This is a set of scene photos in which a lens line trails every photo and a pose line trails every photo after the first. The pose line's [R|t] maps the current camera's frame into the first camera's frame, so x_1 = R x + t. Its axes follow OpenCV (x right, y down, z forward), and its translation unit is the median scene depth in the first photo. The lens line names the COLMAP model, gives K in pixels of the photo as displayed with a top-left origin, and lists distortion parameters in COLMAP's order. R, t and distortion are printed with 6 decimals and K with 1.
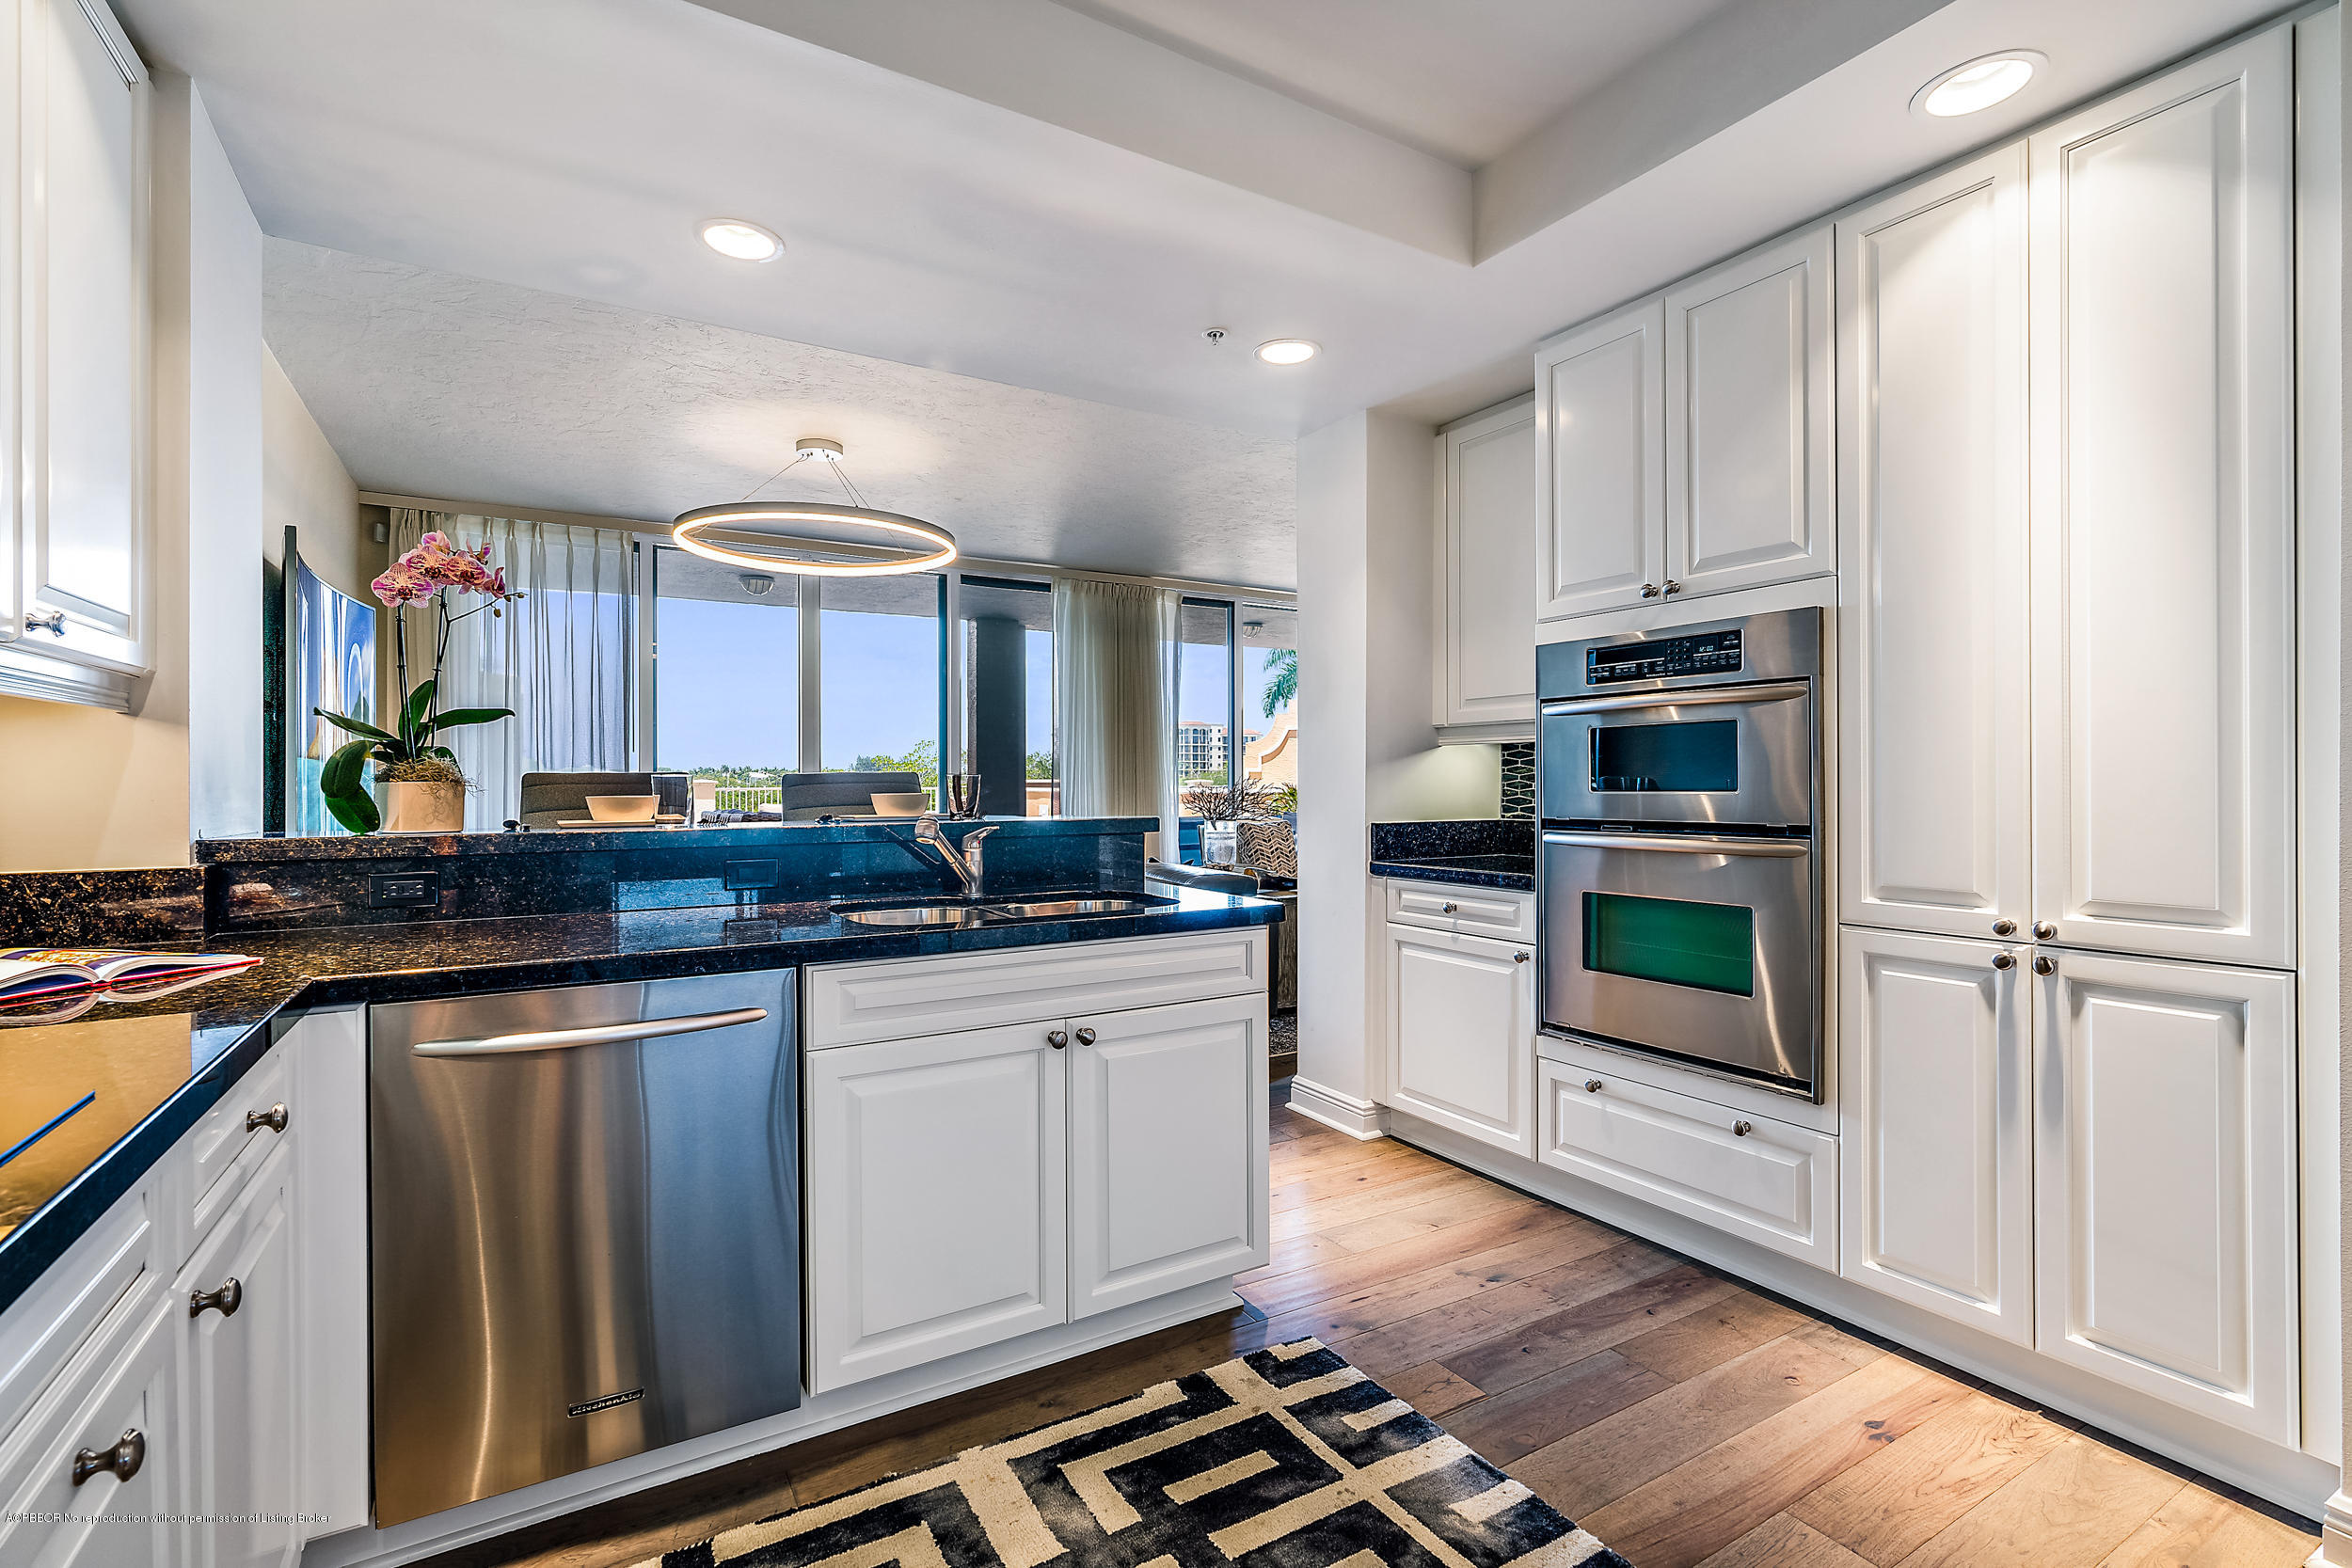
lens RADIAL K [[1060.9, 0, 1169.8], [0, 1060.9, 778.5], [0, 0, 1]] dist [-0.010822, 0.000243]
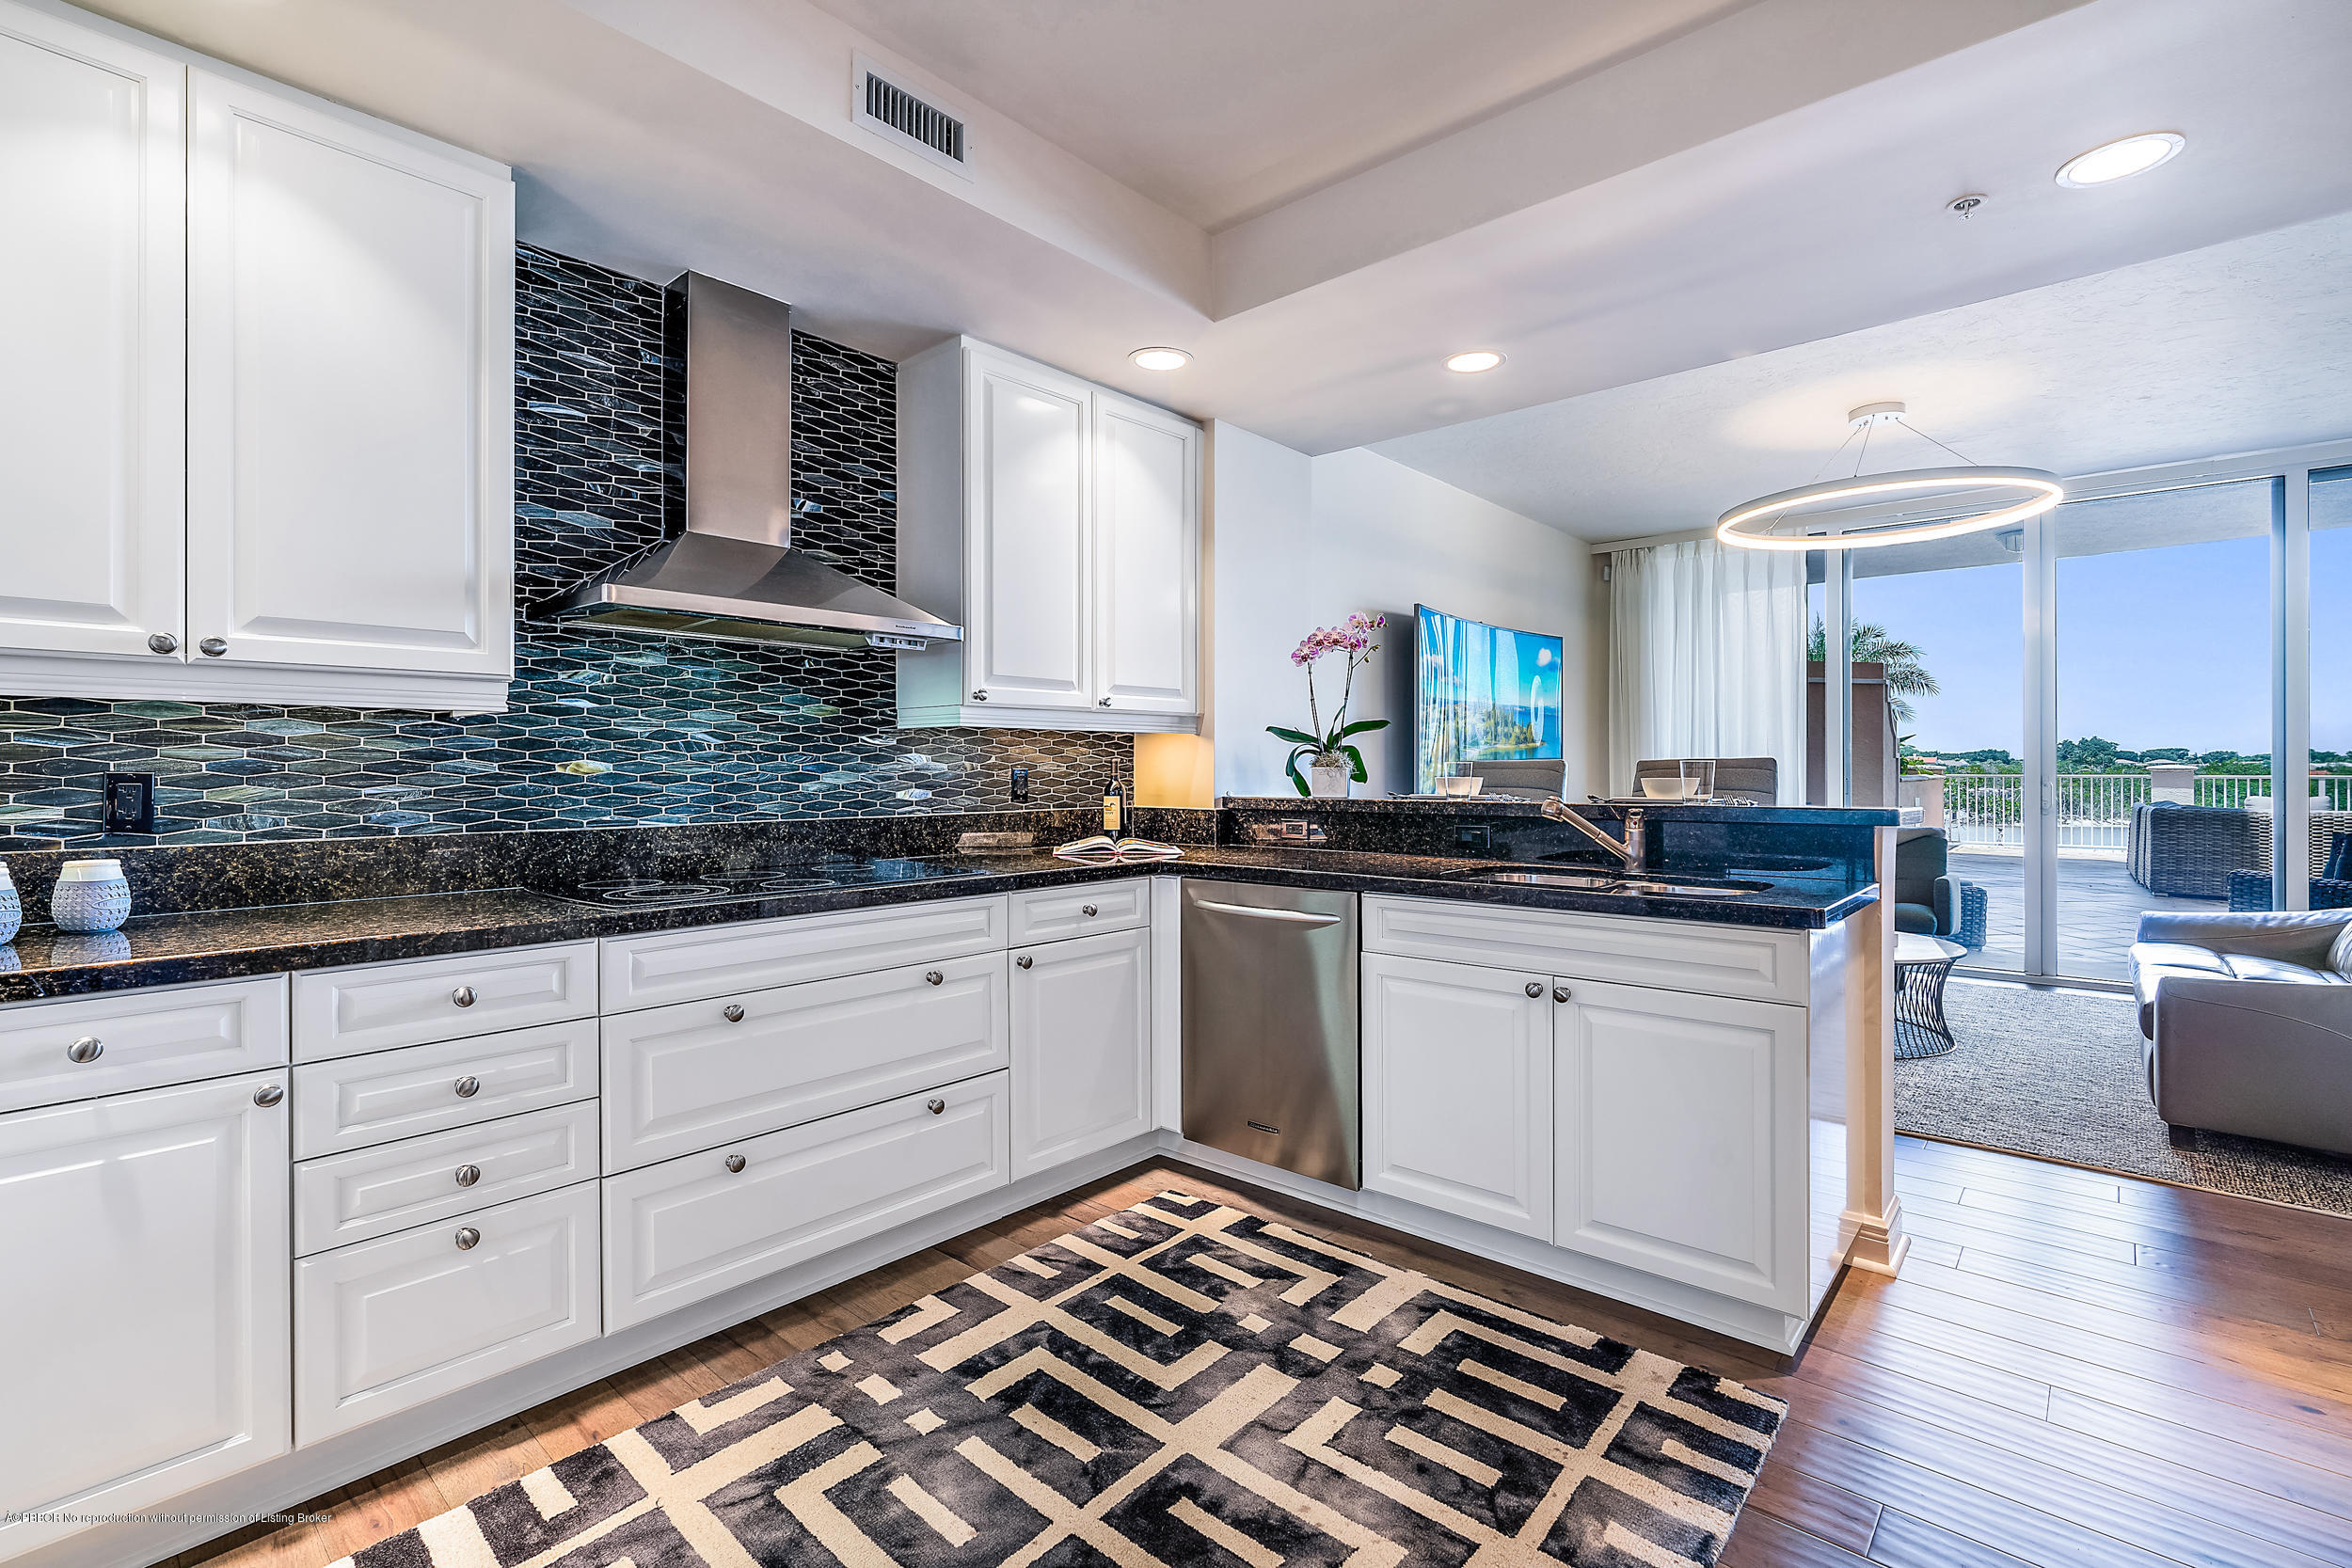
lens RADIAL K [[1069.1, 0, 1169.5], [0, 1069.1, 765.7], [0, 0, 1]] dist [-0.007924, 0.000438]
pose [[0.300471, 0.000740, -0.953791, 0.911618], [0.001405, 0.999998, 0.001219, -0.000811], [0.953790, -0.001707, 0.300470, 0.277969]]
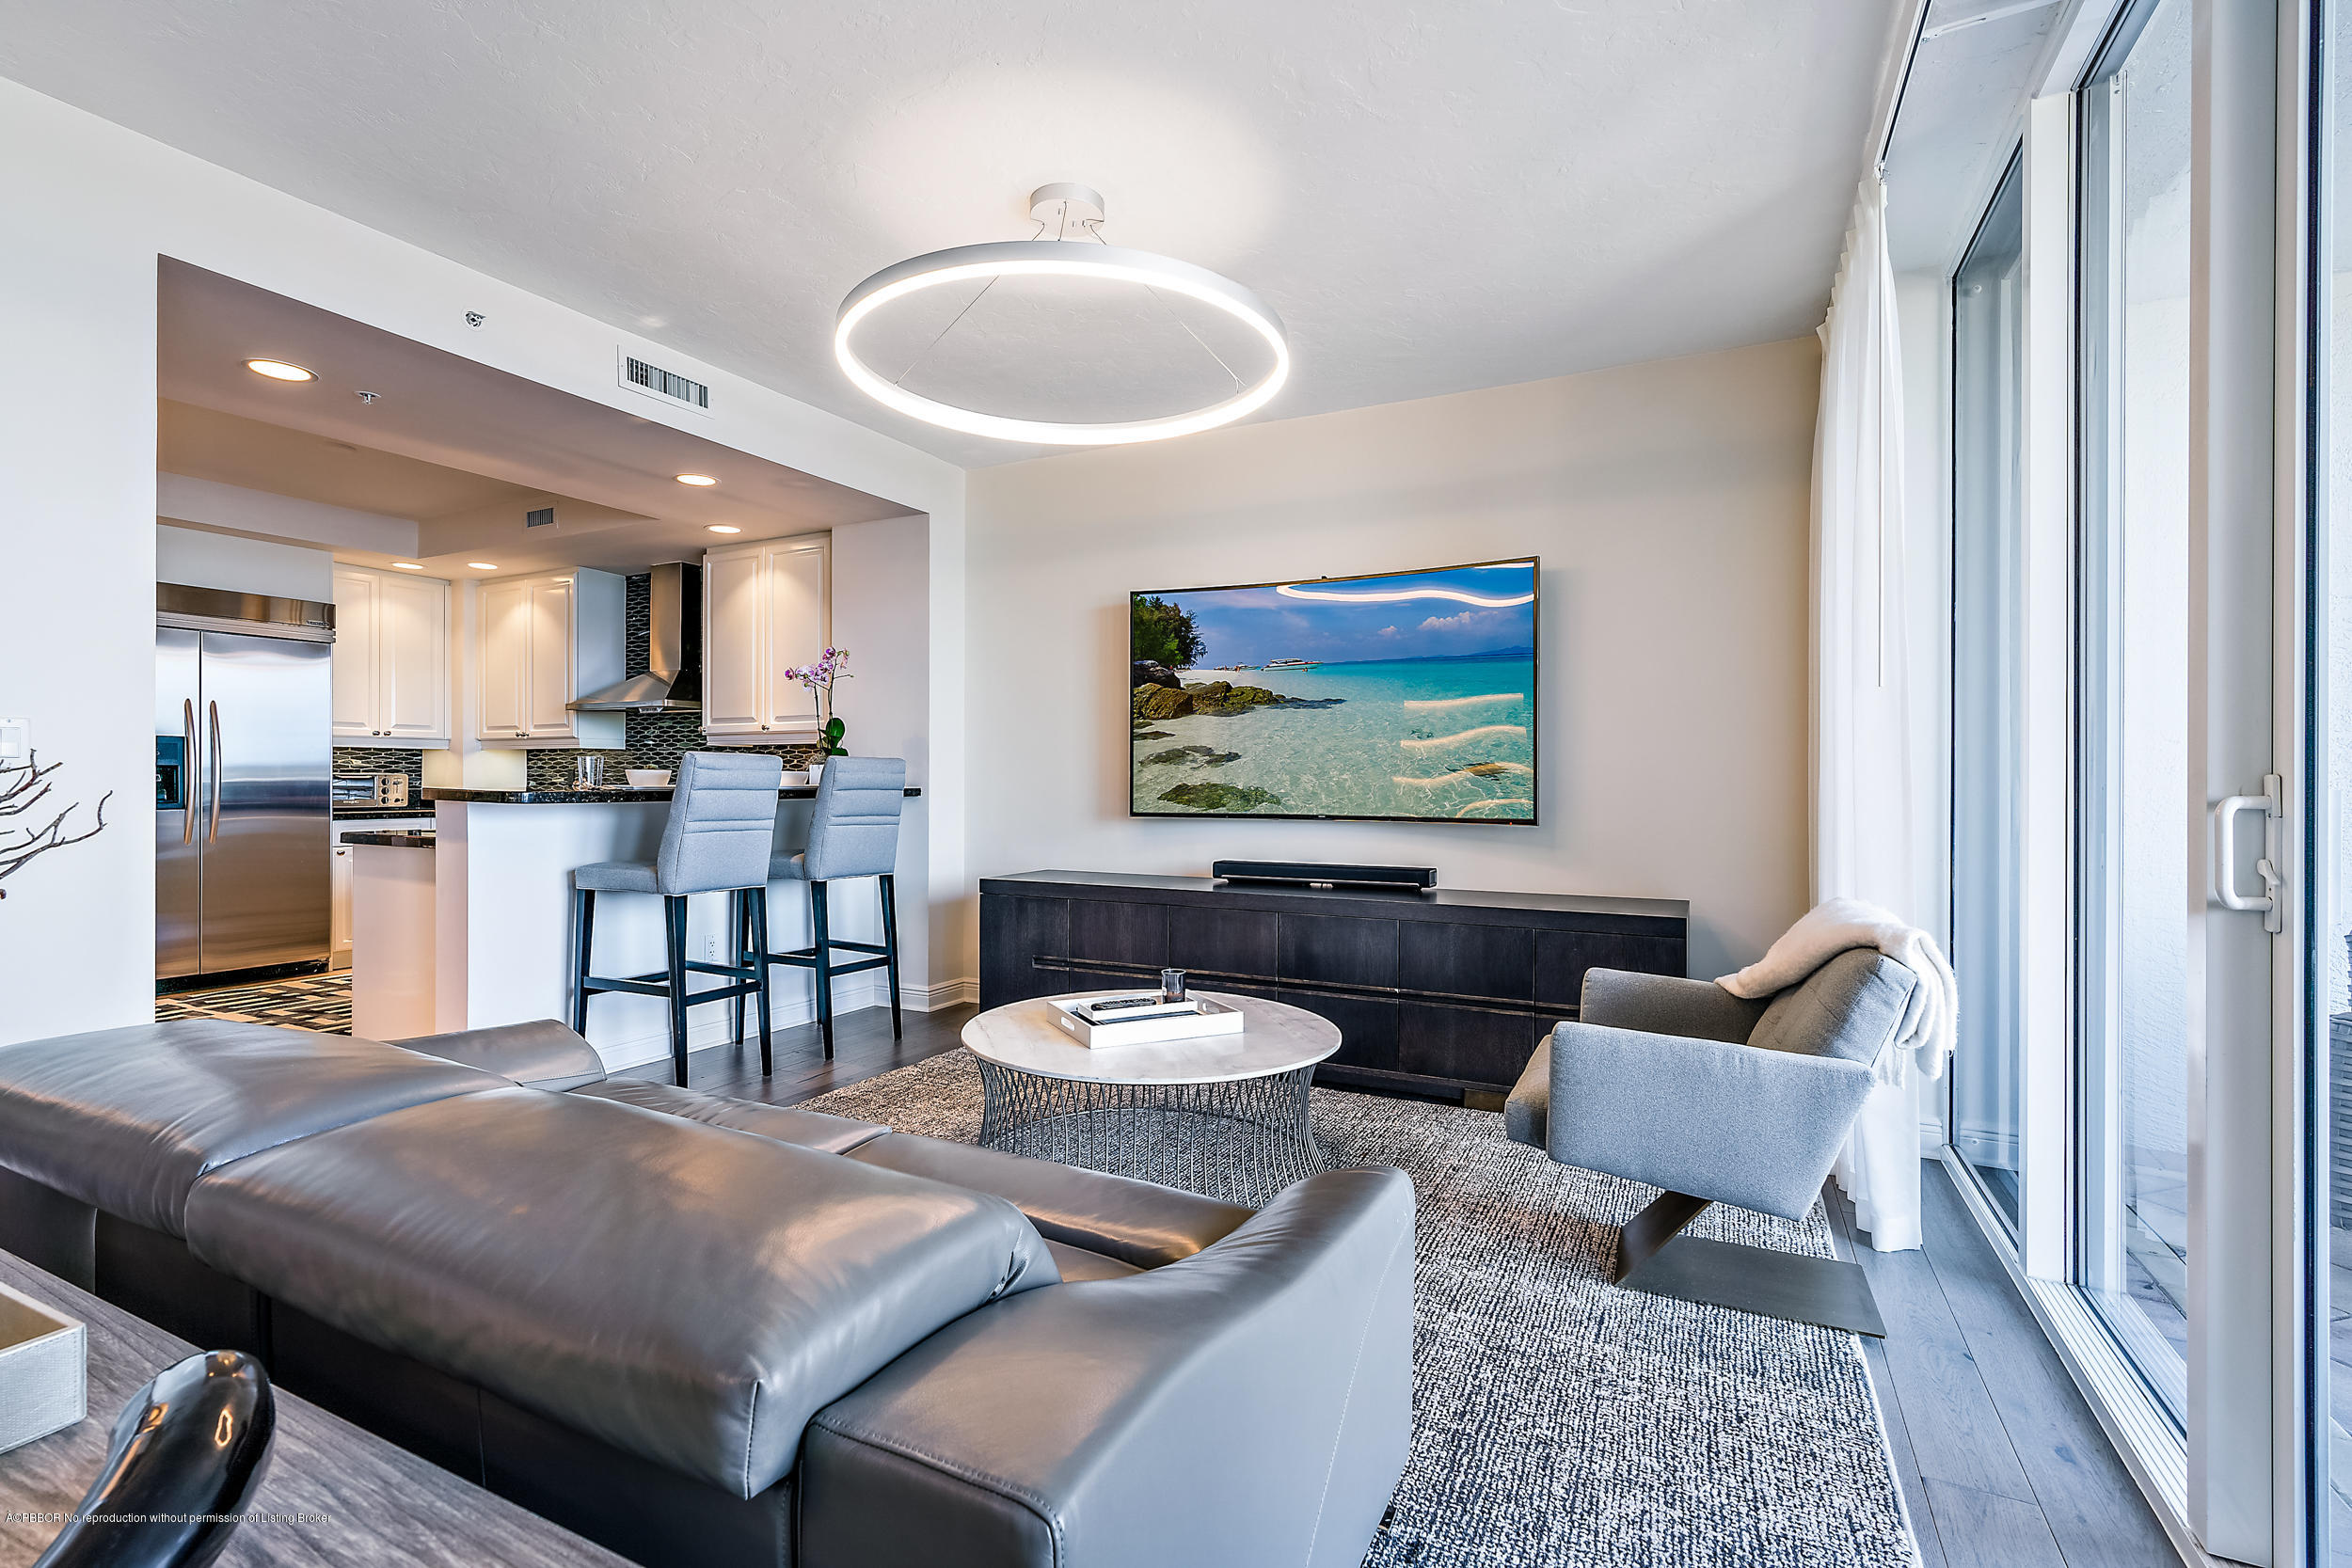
lens RADIAL K [[1060.9, 0, 1169.8], [0, 1060.9, 778.5], [0, 0, 1]] dist [-0.010822, 0.000243]
pose [[-0.847254, 0.000346, -0.531187, -0.141505], [-0.000297, 0.999999, 0.001125, 0.034379], [0.531187, 0.001111, -0.847254, 3.685366]]
